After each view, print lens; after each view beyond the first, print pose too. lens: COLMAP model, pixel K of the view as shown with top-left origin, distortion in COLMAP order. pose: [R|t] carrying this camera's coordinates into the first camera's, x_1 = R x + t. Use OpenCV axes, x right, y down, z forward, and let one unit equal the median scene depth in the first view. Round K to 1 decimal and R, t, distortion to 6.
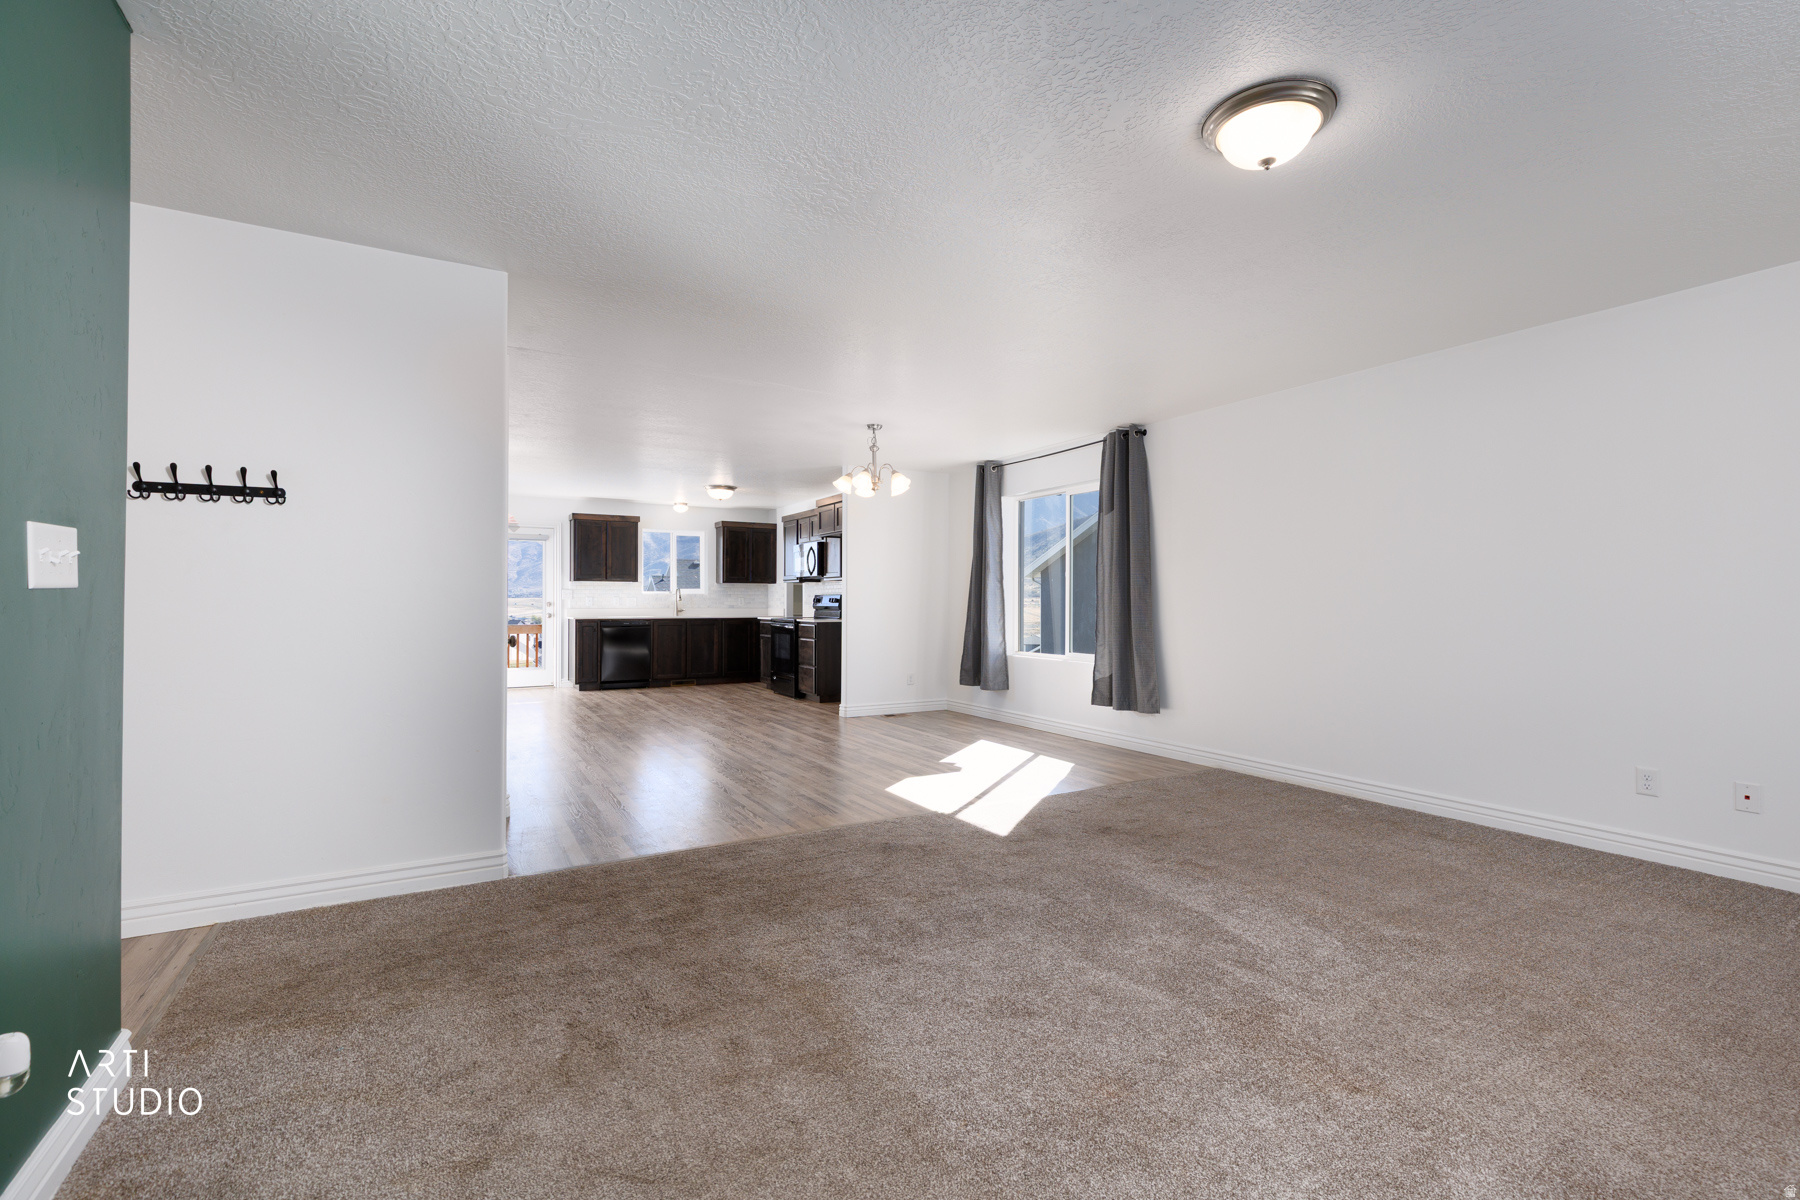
lens RADIAL K [[804.3, 0, 908.4], [0, 804.3, 597.2], [0, 0, 1]] dist [0.010060, -0.003413]
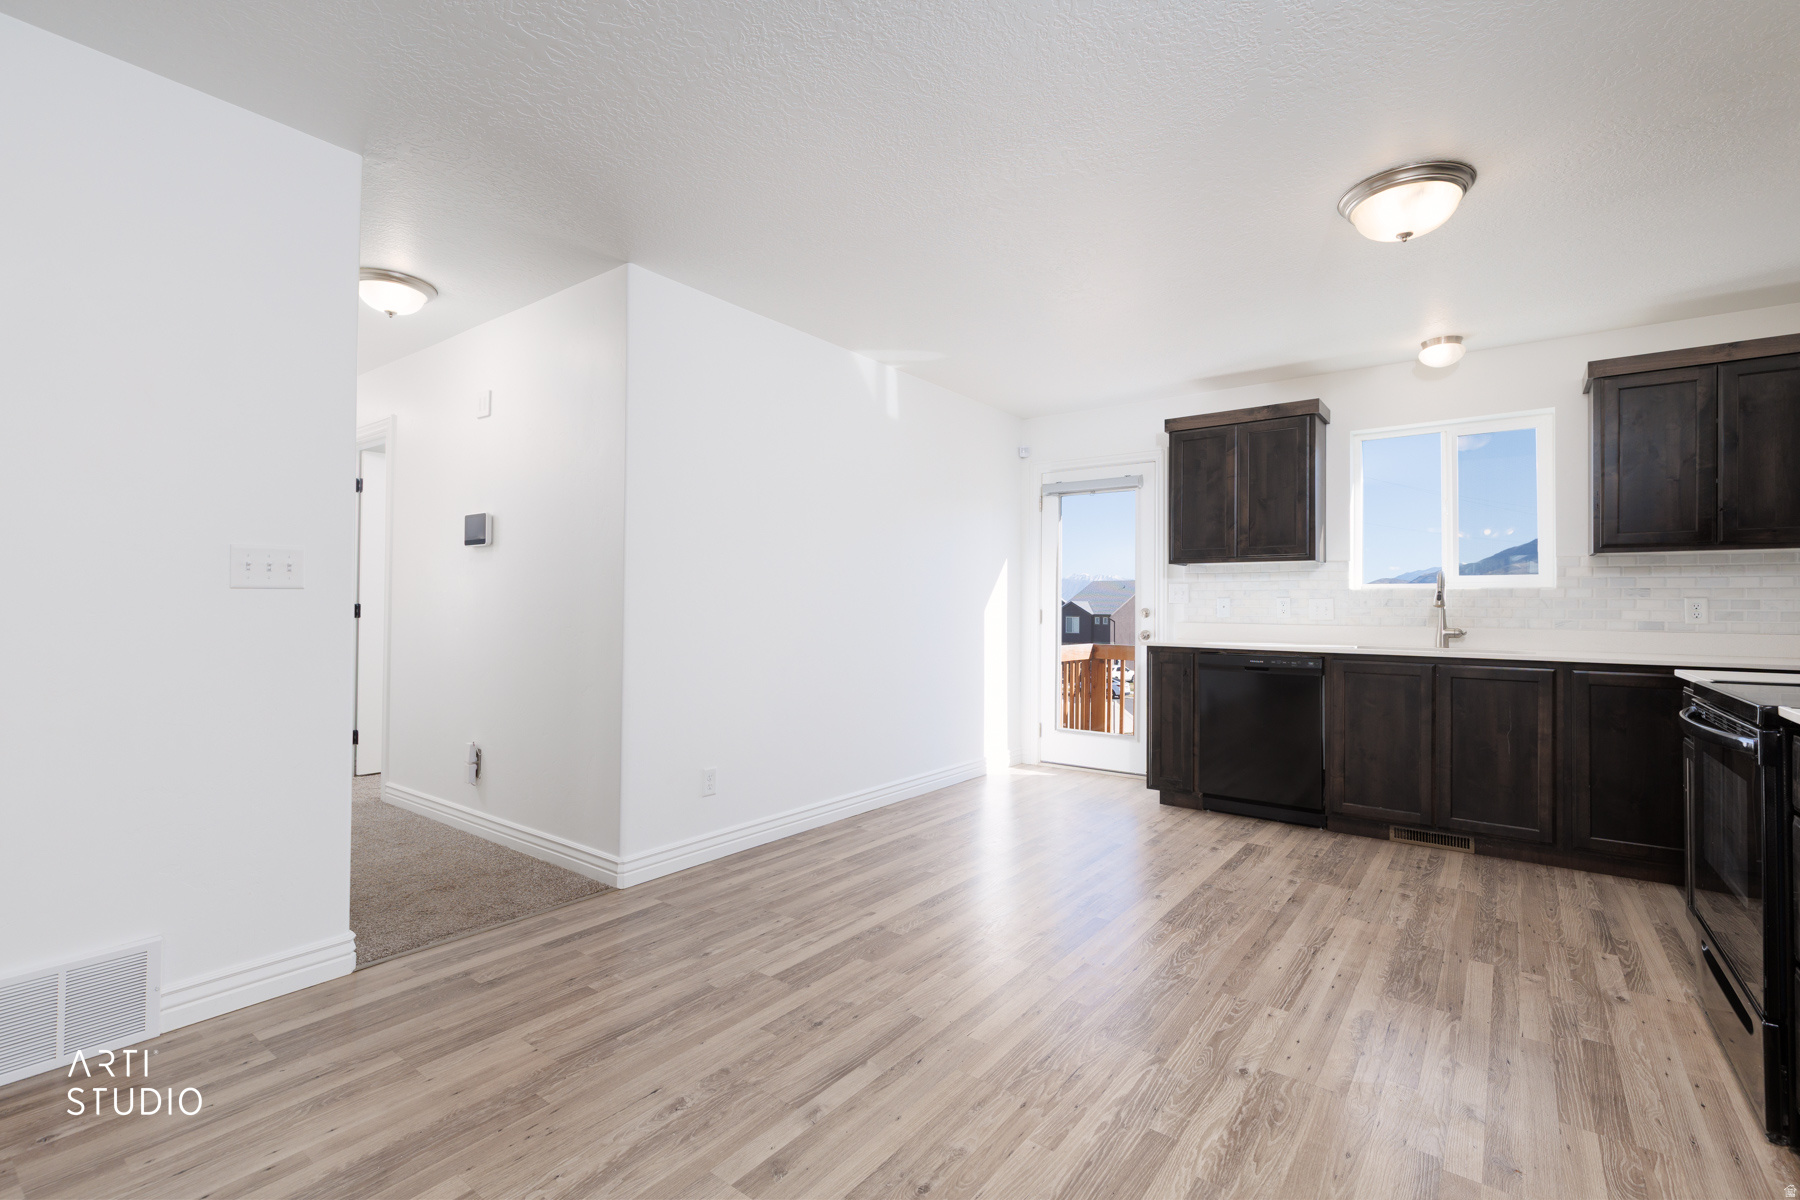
lens RADIAL K [[804.3, 0, 908.4], [0, 804.3, 597.2], [0, 0, 1]] dist [0.010060, -0.003413]
pose [[0.391748, -0.010223, -0.920016, -0.043313], [-0.001285, 0.999931, -0.011658, 0.004798], [0.920072, 0.005750, 0.391708, 0.670682]]
